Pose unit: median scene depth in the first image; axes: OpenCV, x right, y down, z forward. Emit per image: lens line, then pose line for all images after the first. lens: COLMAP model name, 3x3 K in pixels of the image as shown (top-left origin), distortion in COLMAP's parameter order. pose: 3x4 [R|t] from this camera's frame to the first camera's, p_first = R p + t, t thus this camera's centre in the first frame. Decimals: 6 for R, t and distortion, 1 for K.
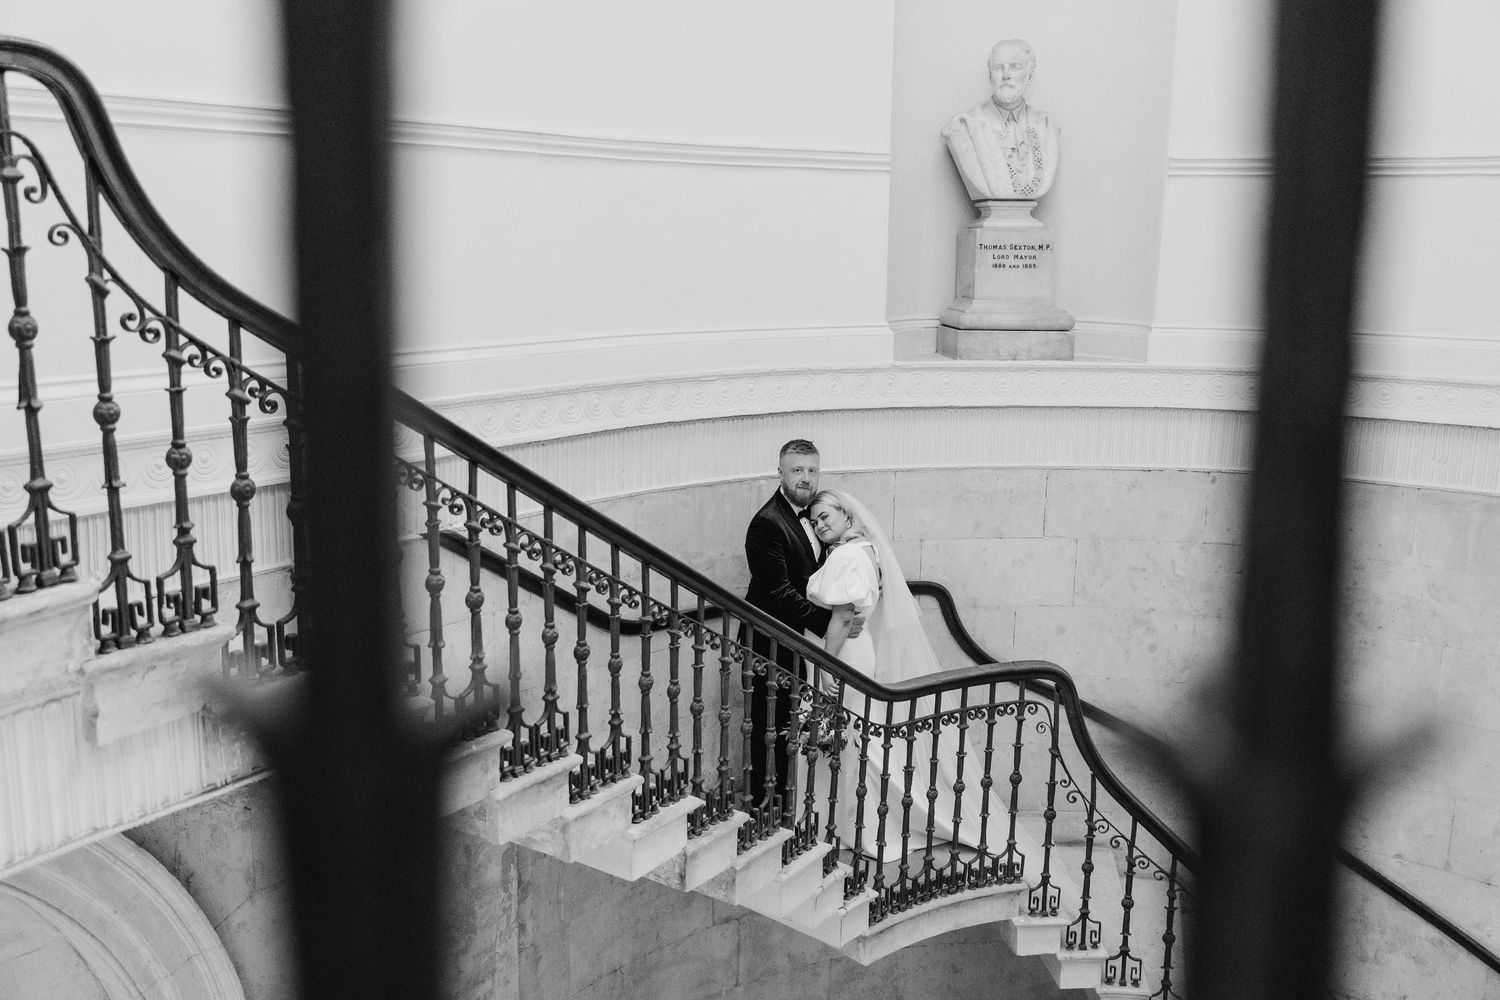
lens RADIAL K [[1363.3, 0, 750.0], [0, 1363.3, 500.0], [0, 0, 1]] dist [-0.004451, 0.000977]
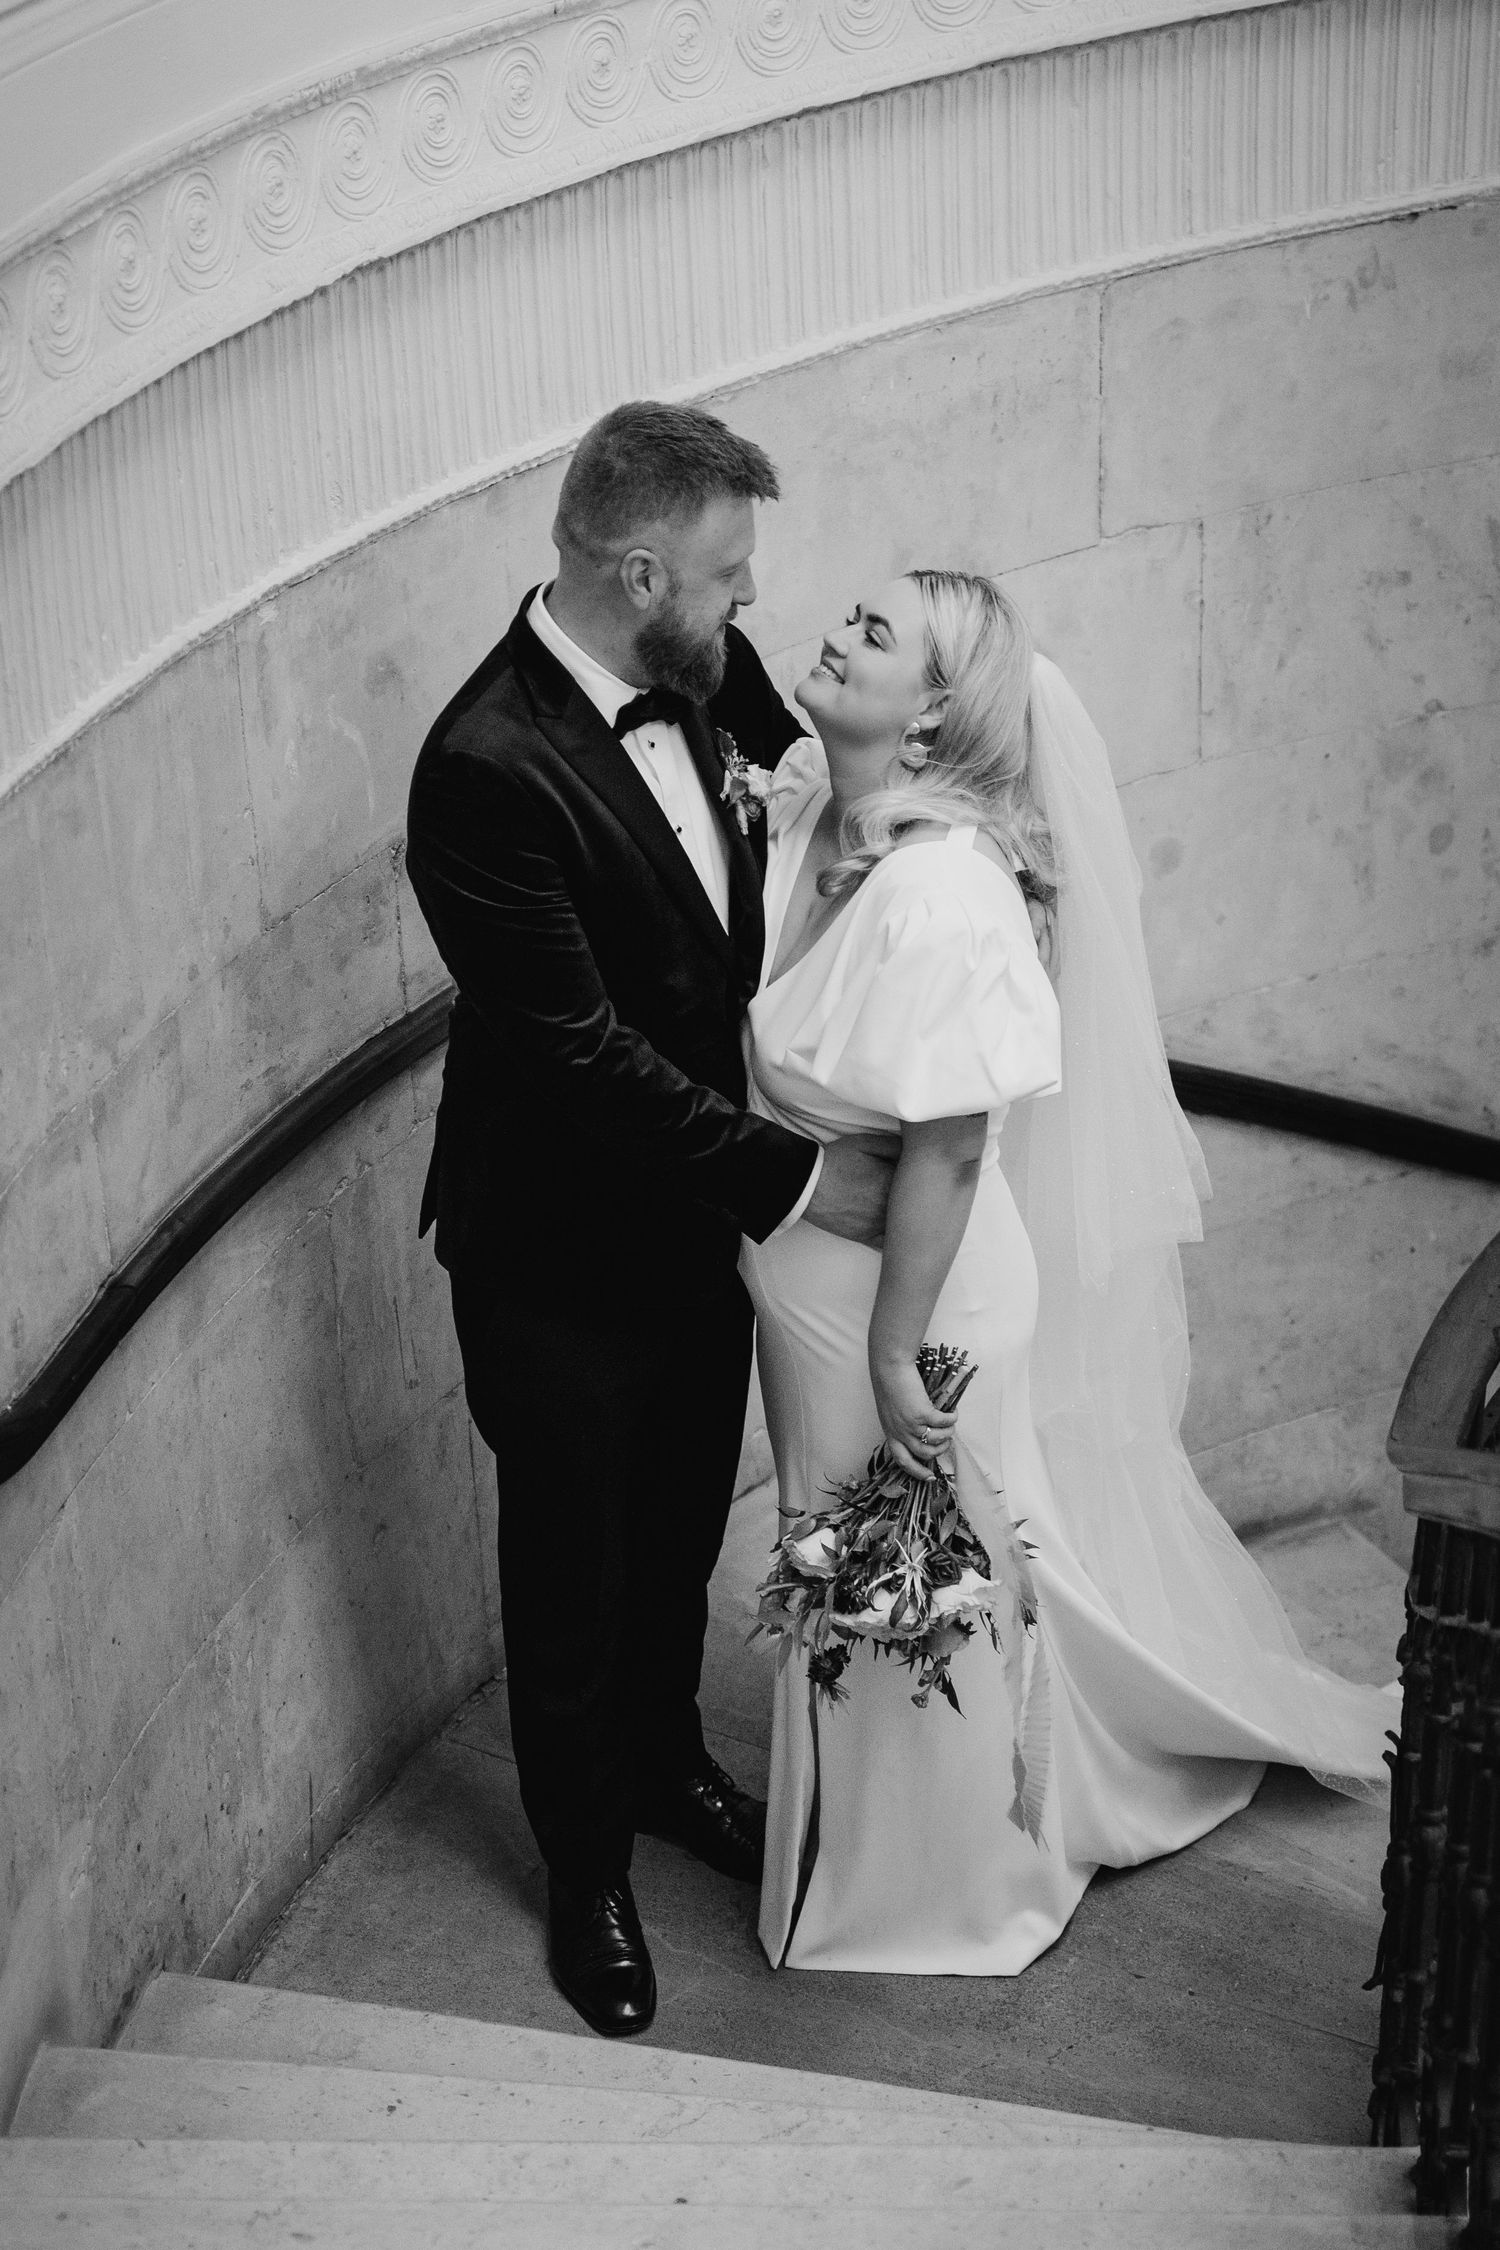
lens RADIAL K [[4185.6, 0, 750.0], [0, 4185.6, 1125.0], [0, 0, 1]] dist [0.029108, 0.239538]
pose [[0.849151, -0.280795, 0.447322, -0.242545], [0.157102, 0.942911, 0.293662, -0.117909], [-0.504244, -0.179088, 0.844787, 0.338125]]
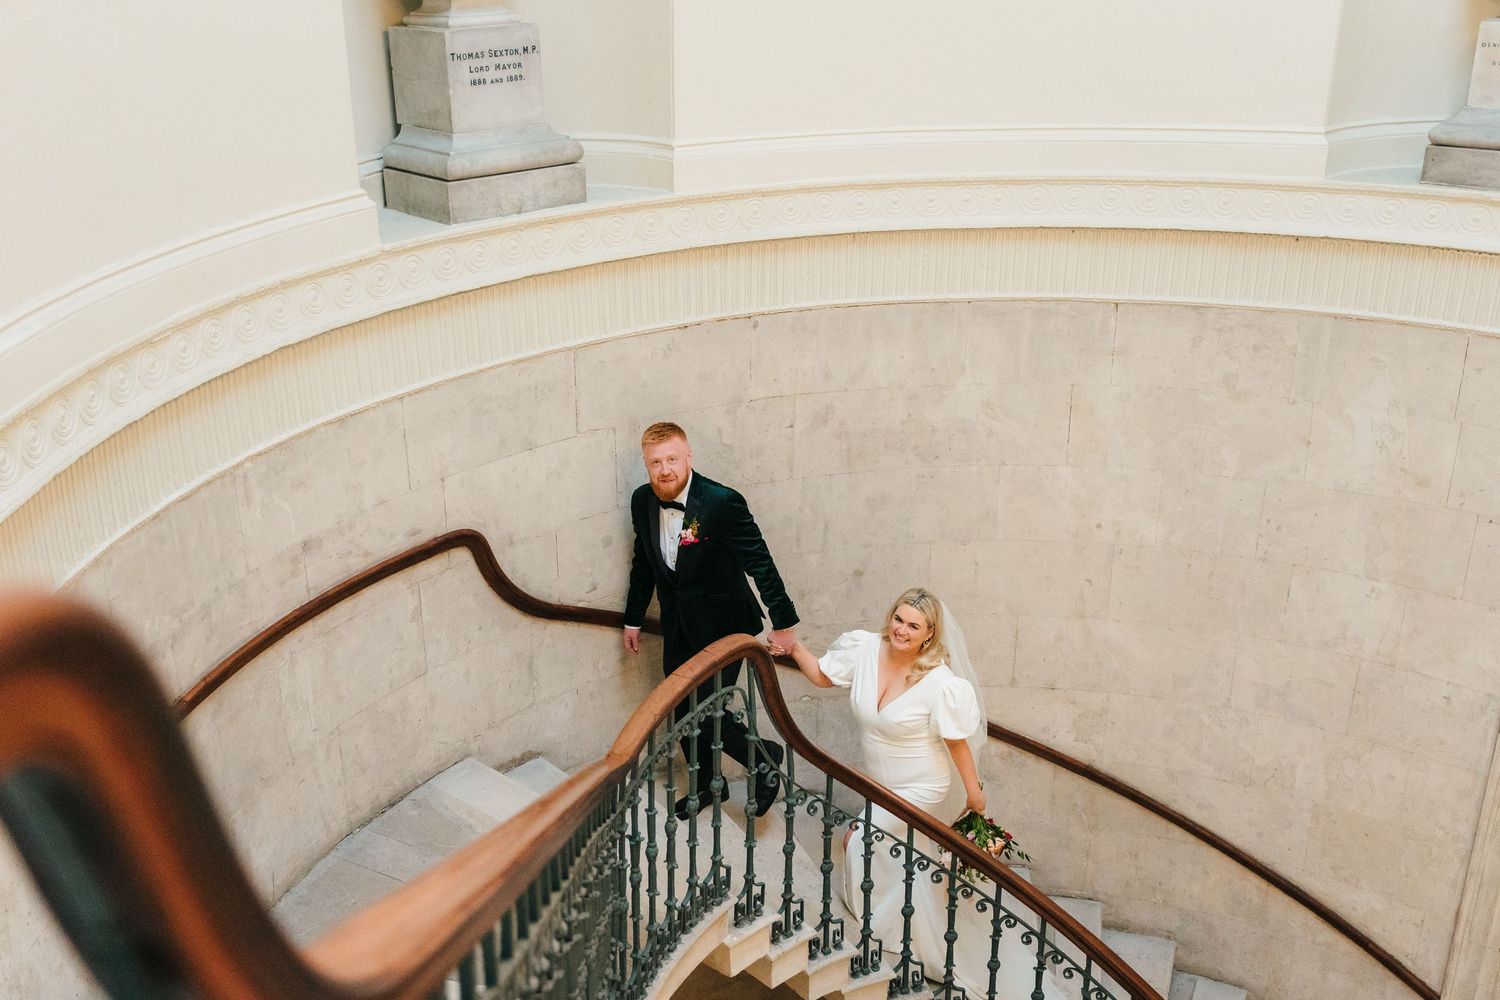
lens RADIAL K [[1474.9, 0, 719.3], [0, 1474.9, 498.2], [0, 0, 1]] dist [0.006484, -0.003541]
pose [[0.812175, -0.242487, 0.530633, -0.175794], [0.136285, 0.963223, 0.231575, -0.123885], [-0.567272, -0.115762, 0.815354, 0.276552]]
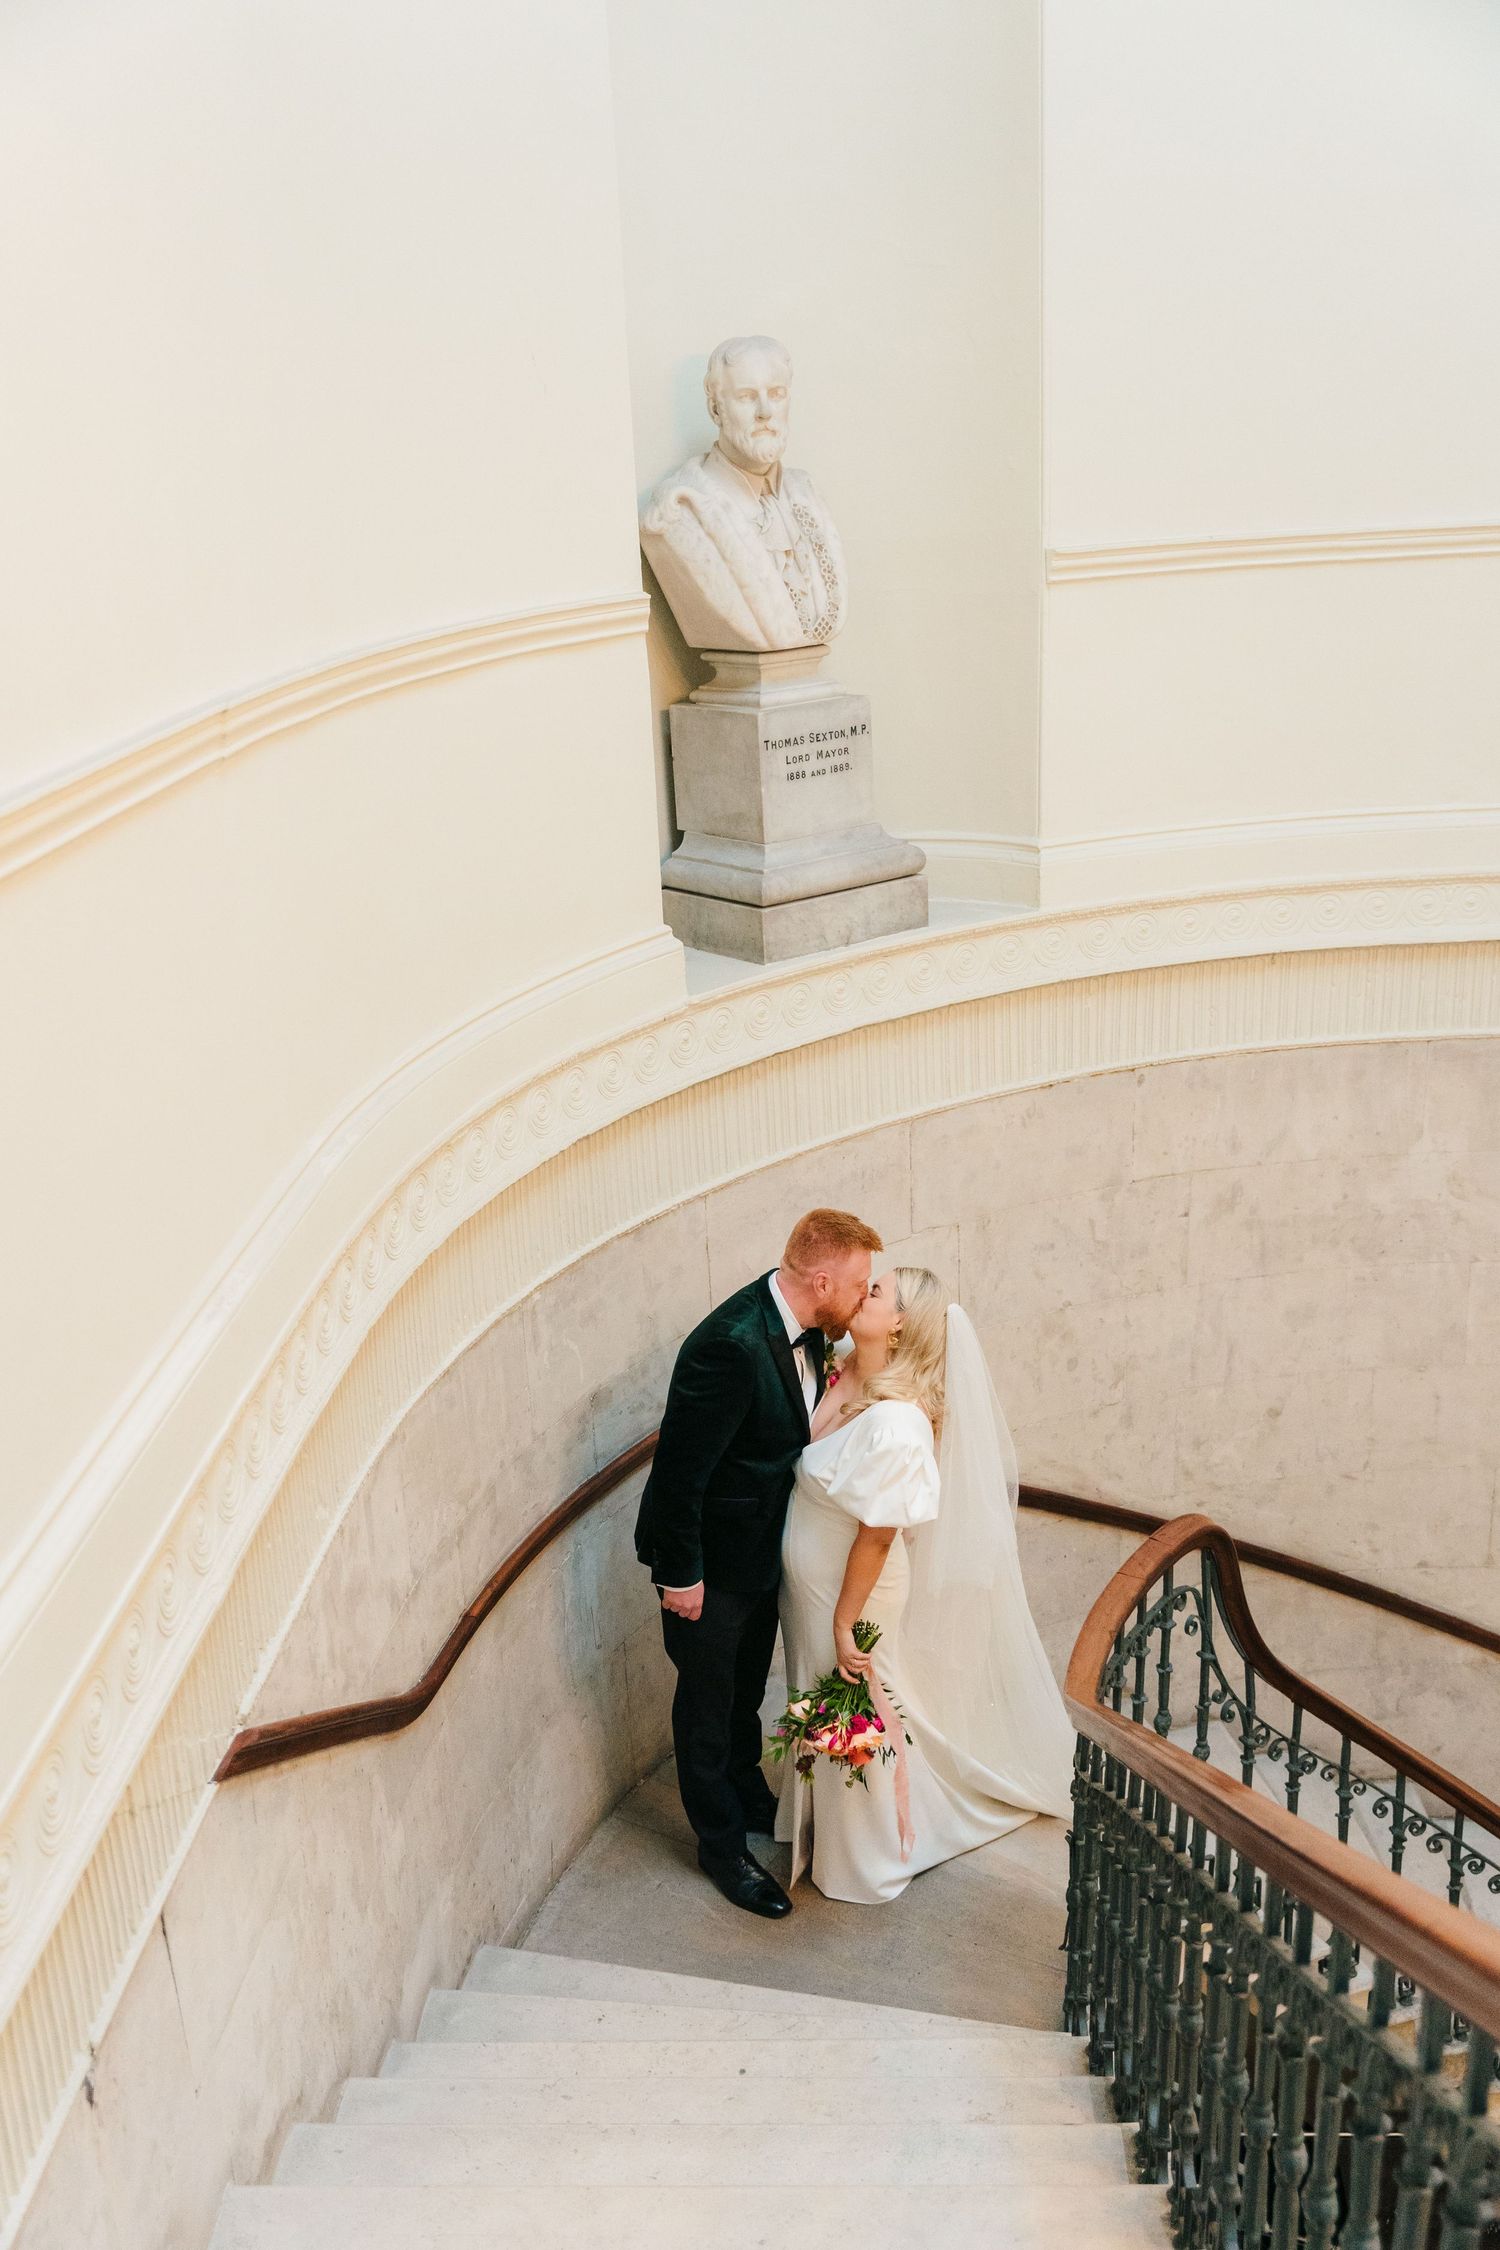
lens RADIAL K [[2046.5, 0, 767.8], [0, 2046.5, 1152.7], [0, 0, 1]] dist [0.001353, -0.000095]
pose [[0.836016, -0.227433, 0.499351, -0.262352], [0.164447, 0.972074, 0.167419, -0.164162], [-0.523483, -0.057848, 0.850070, 0.312536]]
